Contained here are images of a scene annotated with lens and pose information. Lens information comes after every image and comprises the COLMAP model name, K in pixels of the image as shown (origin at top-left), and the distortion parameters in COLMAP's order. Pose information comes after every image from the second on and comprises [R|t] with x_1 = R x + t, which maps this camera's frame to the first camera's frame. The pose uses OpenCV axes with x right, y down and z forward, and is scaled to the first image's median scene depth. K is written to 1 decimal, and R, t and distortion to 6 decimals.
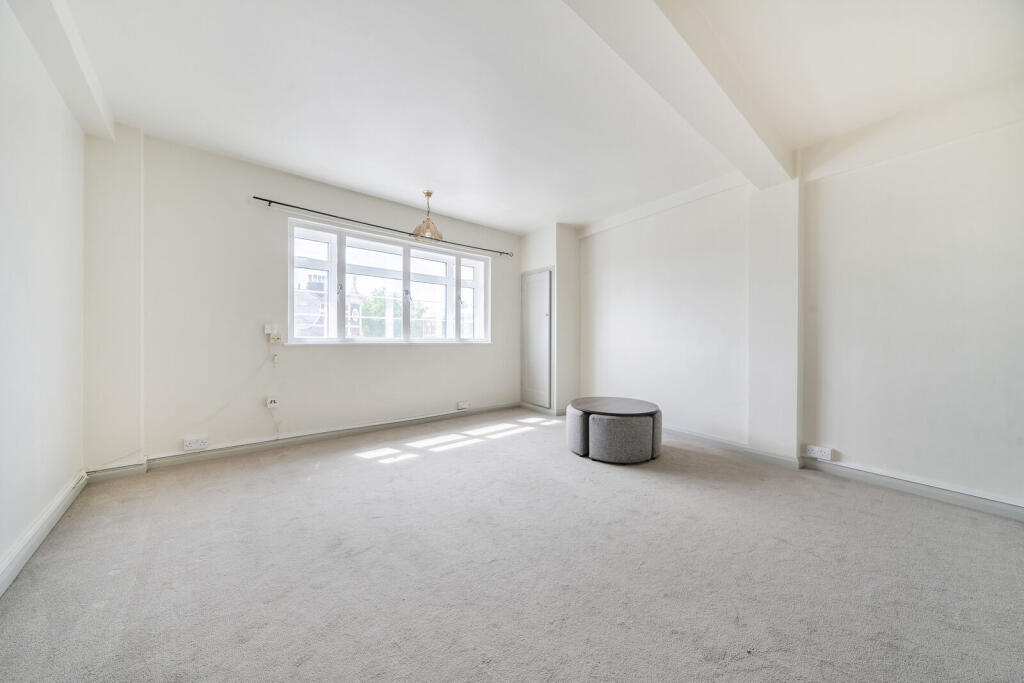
lens RADIAL K [[326.6, 0, 502.5], [0, 326.6, 344.8], [0, 0, 1]] dist [-0.009217, 0.000451]
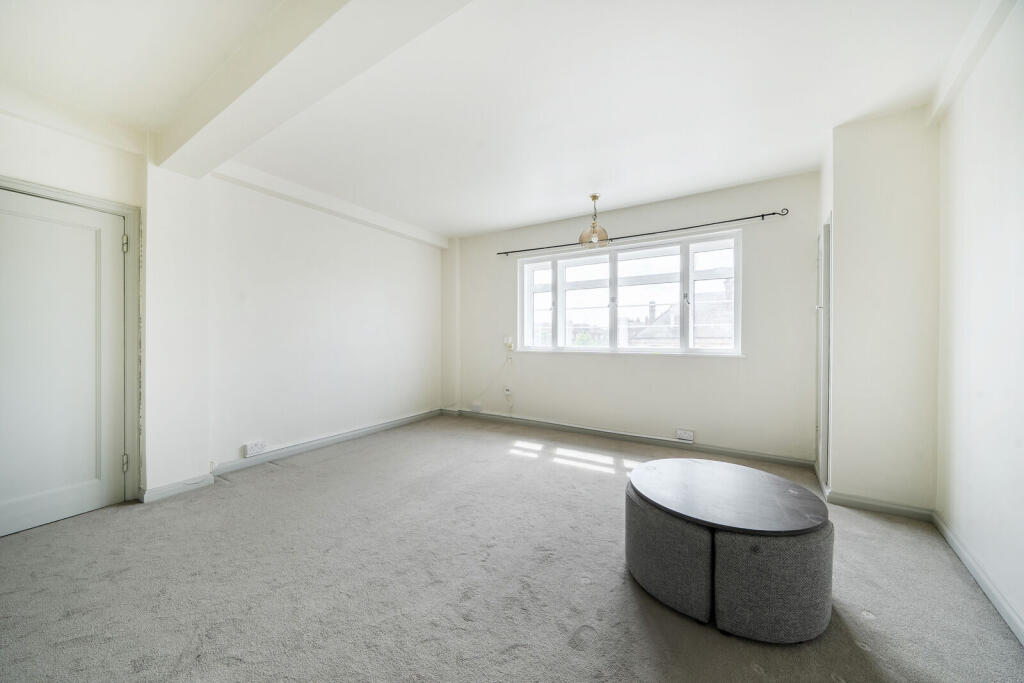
lens RADIAL K [[326.6, 0, 522.1], [0, 326.6, 346.6], [0, 0, 1]] dist [-0.009217, 0.000451]
pose [[0.375740, 0.004080, -0.926716, 0.598130], [-0.029386, 0.999540, -0.007514, -0.008242], [0.926259, 0.030056, 0.375687, 0.467003]]
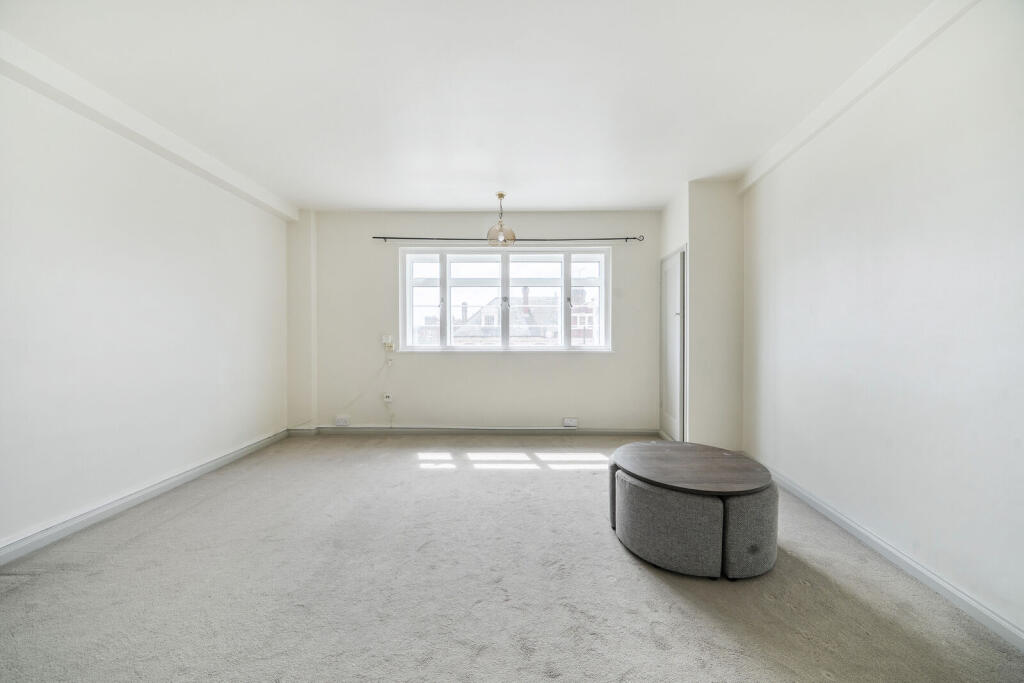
lens RADIAL K [[326.6, 0, 510.2], [0, 326.6, 344.2], [0, 0, 1]] dist [-0.009217, 0.000451]
pose [[0.776473, -0.005075, -0.630130, 0.404845], [-0.010672, 0.999718, -0.021202, -0.004956], [0.630060, 0.023187, 0.776200, 0.294529]]
